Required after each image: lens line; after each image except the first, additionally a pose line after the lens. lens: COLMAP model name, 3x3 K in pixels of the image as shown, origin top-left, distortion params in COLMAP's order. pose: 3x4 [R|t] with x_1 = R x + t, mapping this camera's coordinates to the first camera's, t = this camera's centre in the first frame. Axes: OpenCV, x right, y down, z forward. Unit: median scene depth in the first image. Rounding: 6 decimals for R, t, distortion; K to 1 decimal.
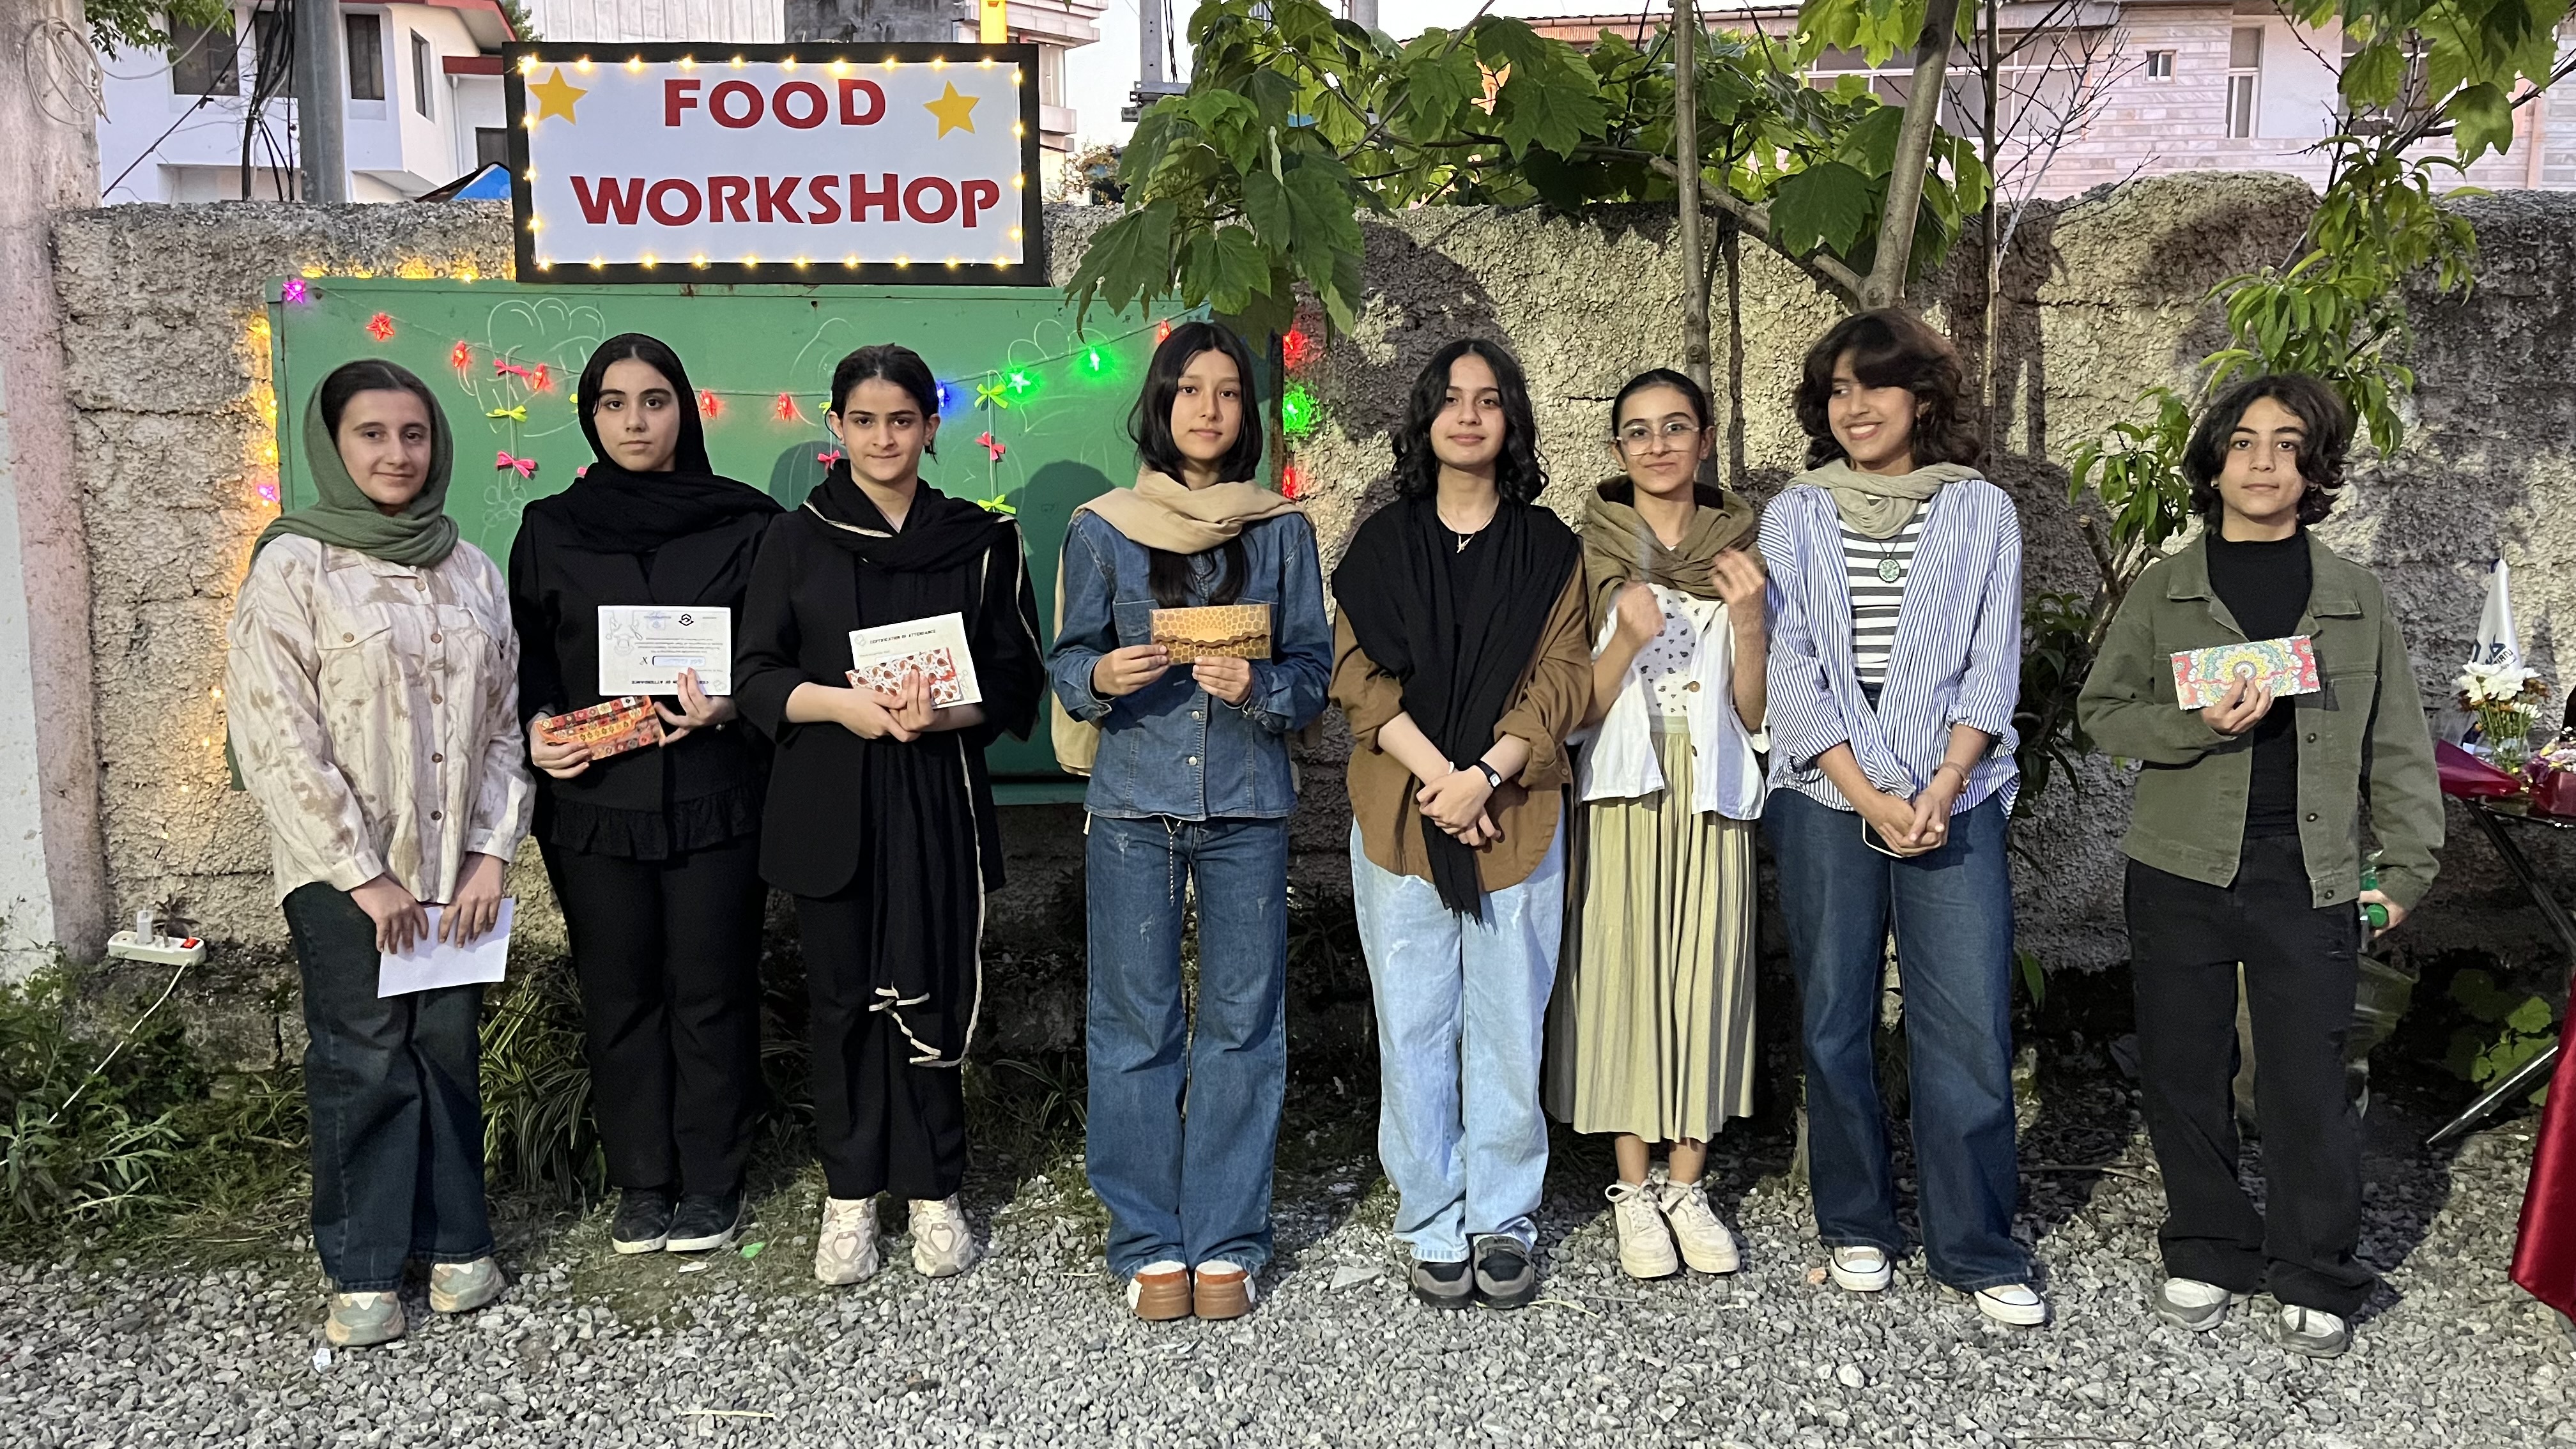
lens RADIAL K [[1938.6, 0, 1292.4], [0, 1938.6, 710.7], [0, 0, 1]] dist [0.043342, -0.049997]
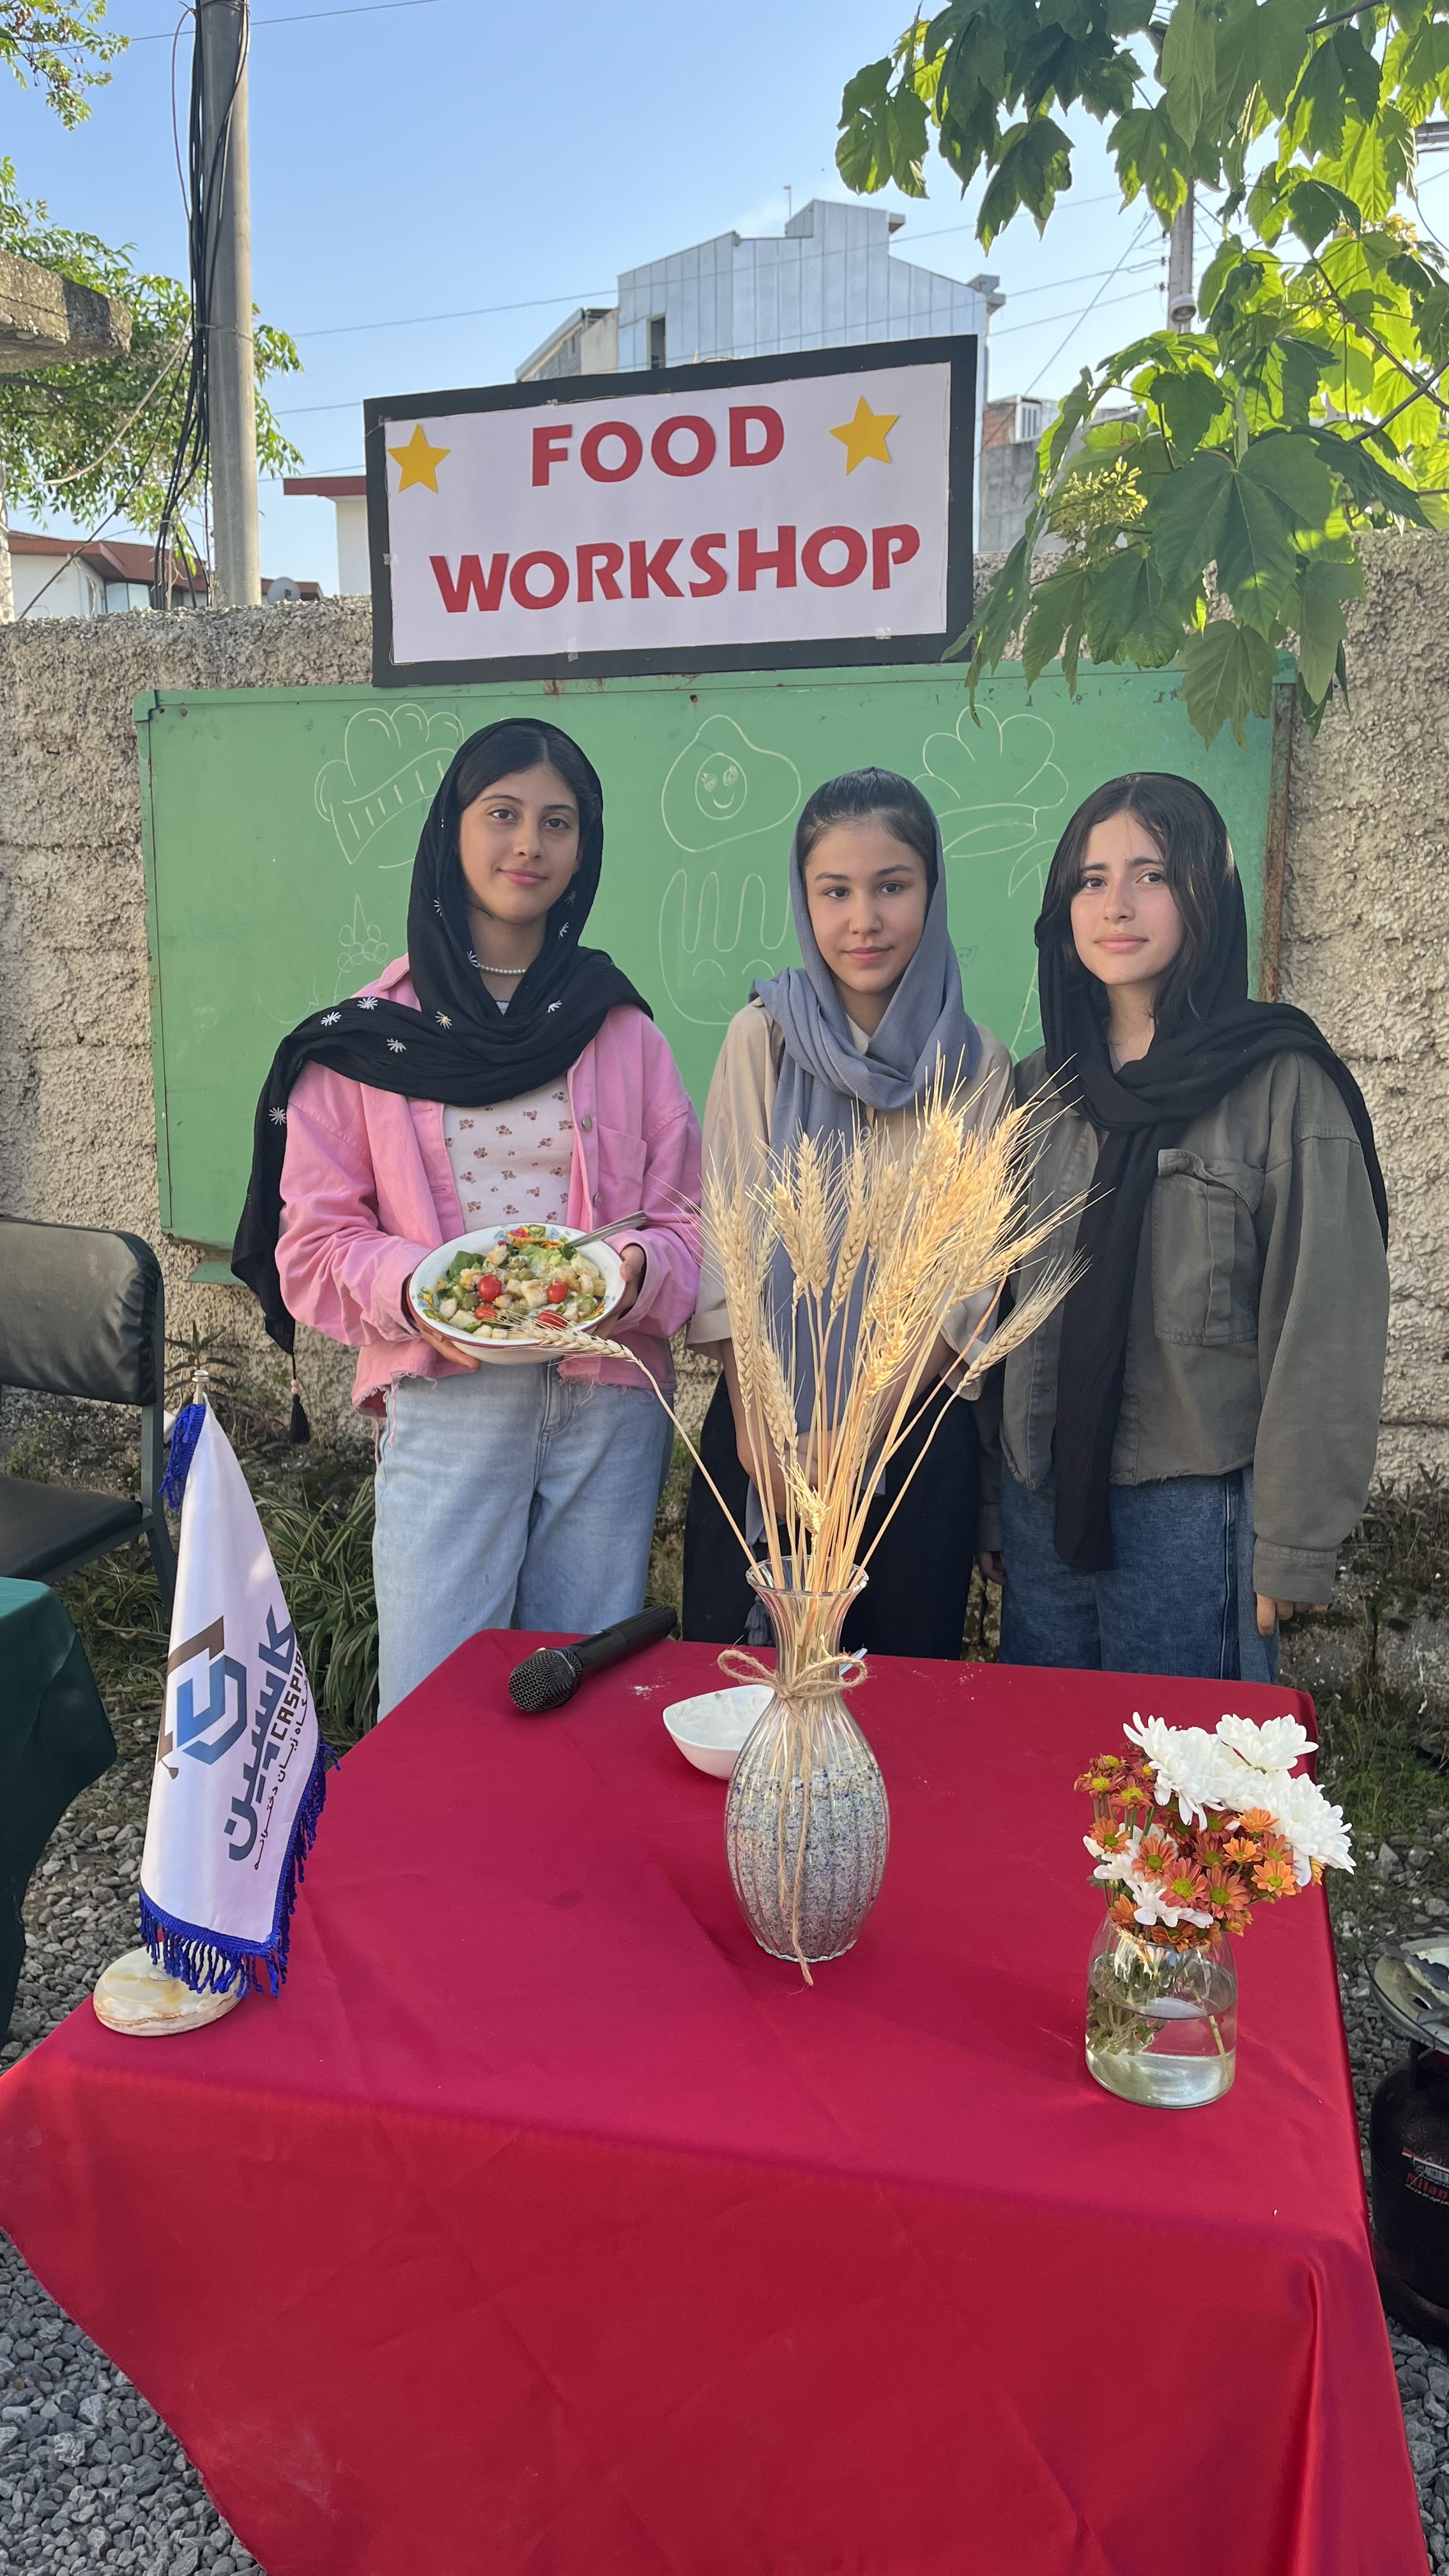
lens RADIAL K [[1938.6, 0, 726.3], [0, 1938.6, 1291.4], [0, 0, 1]] dist [0.043342, -0.049997]
pose [[0.930812, 0.067367, -0.359237, 0.076120], [-0.046488, 0.996706, 0.066457, -0.016794], [0.362531, -0.045159, 0.930877, 0.238117]]
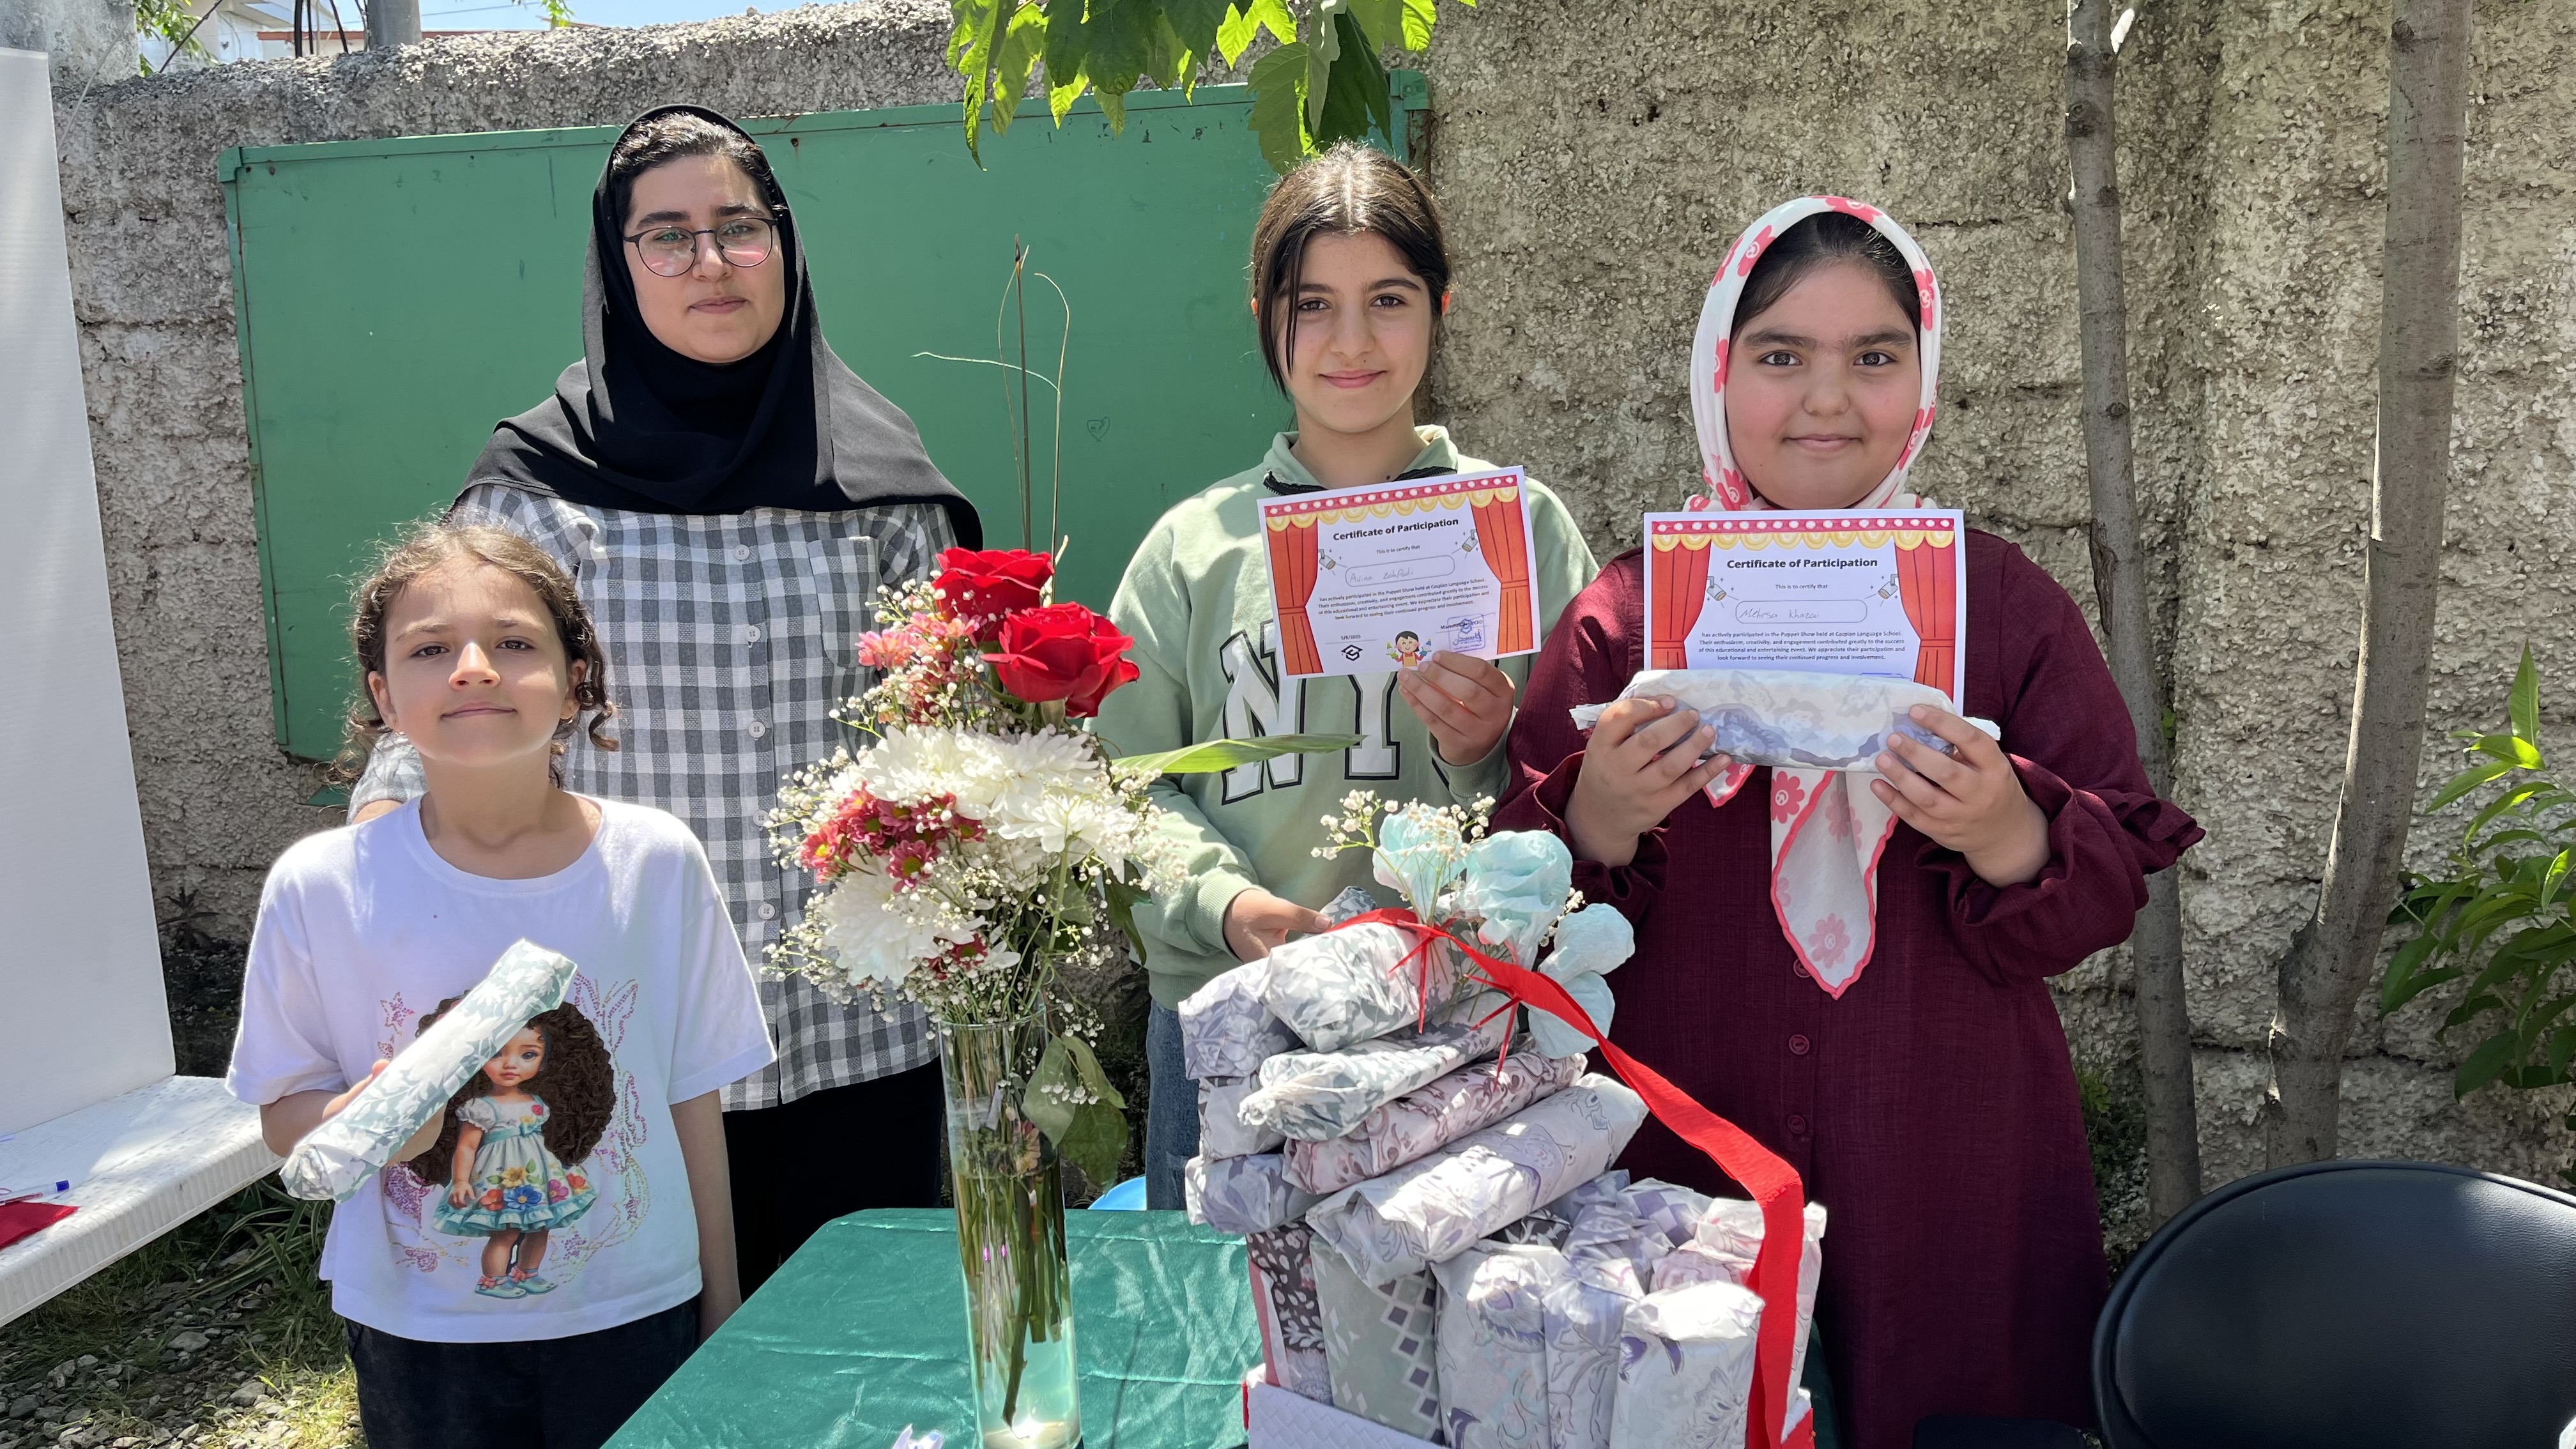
lens RADIAL K [[1938.6, 0, 1296.1], [0, 1938.6, 721.4], [0, 0, 1]] dist [0.043342, -0.049997]
pose [[0.925479, 0.045678, -0.376036, 0.205738], [-0.030904, 0.998498, 0.045230, -0.034404], [0.377537, -0.030238, 0.925501, 0.401117]]
